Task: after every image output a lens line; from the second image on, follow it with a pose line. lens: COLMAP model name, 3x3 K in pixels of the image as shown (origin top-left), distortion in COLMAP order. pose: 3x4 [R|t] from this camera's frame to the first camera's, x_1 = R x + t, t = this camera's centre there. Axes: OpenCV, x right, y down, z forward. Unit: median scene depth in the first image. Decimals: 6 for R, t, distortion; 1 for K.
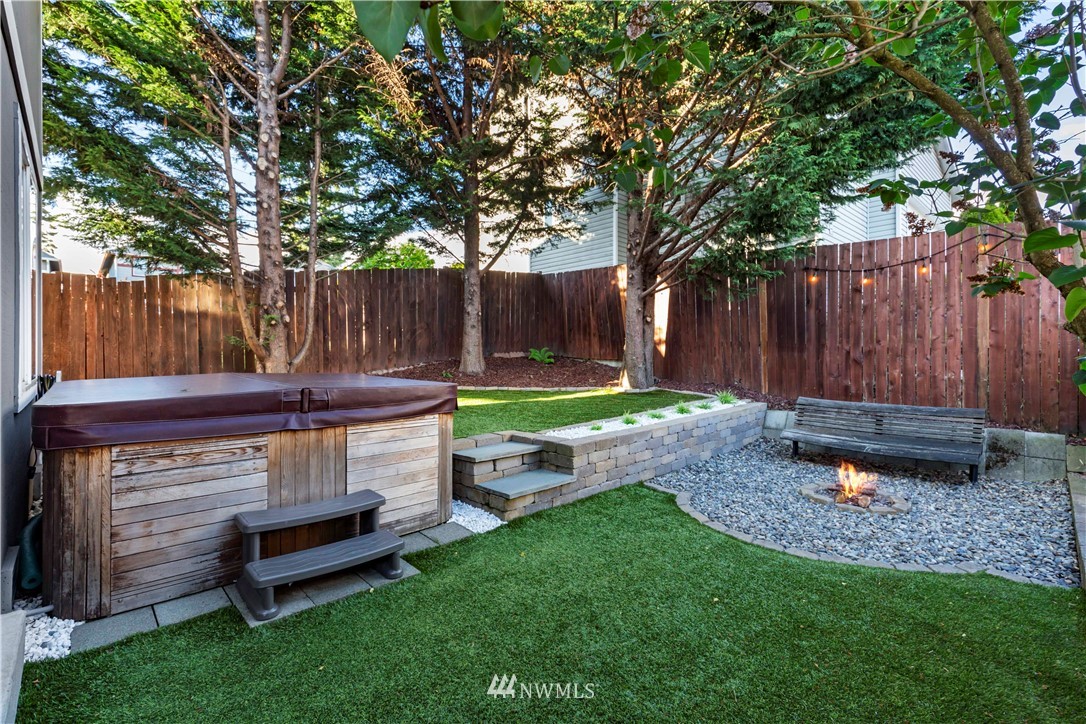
lens RADIAL K [[492.8, 0, 539.4], [0, 492.8, 355.7], [0, 0, 1]] dist [0.005320, 0.000283]
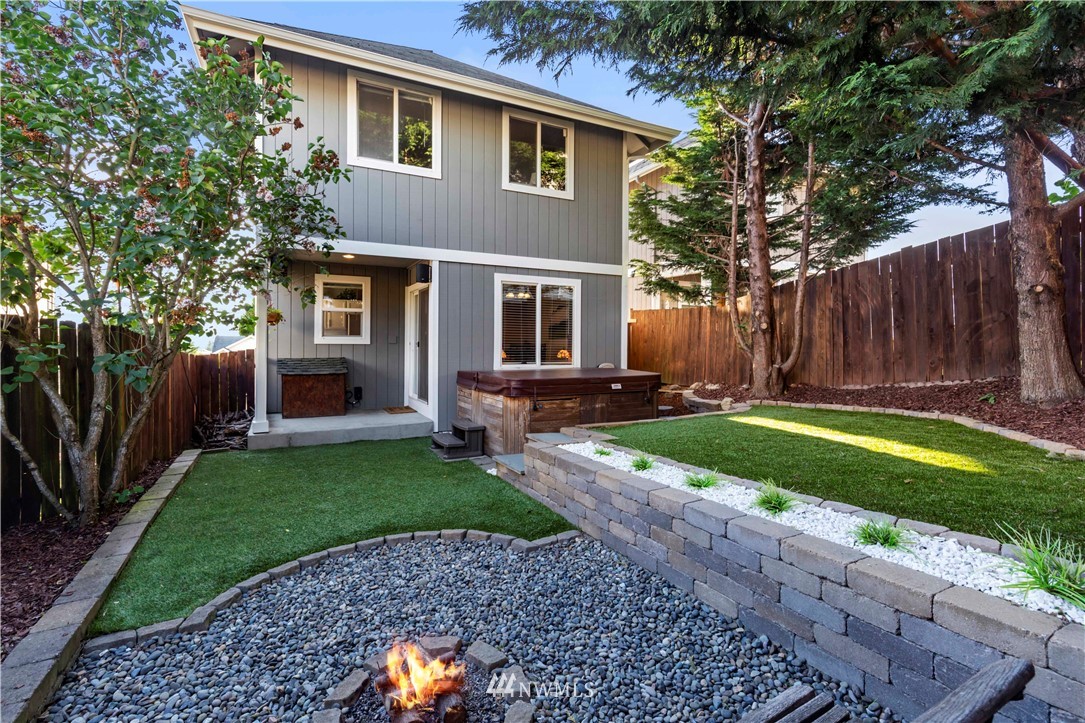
lens RADIAL K [[492.4, 0, 538.9], [0, 492.4, 355.2], [0, 0, 1]] dist [0.005320, 0.000283]
pose [[-0.279851, 0.010527, -0.959986, 0.577203], [-0.011116, 0.999837, 0.014204, -0.016748], [0.959979, 0.014646, -0.279688, 0.690957]]
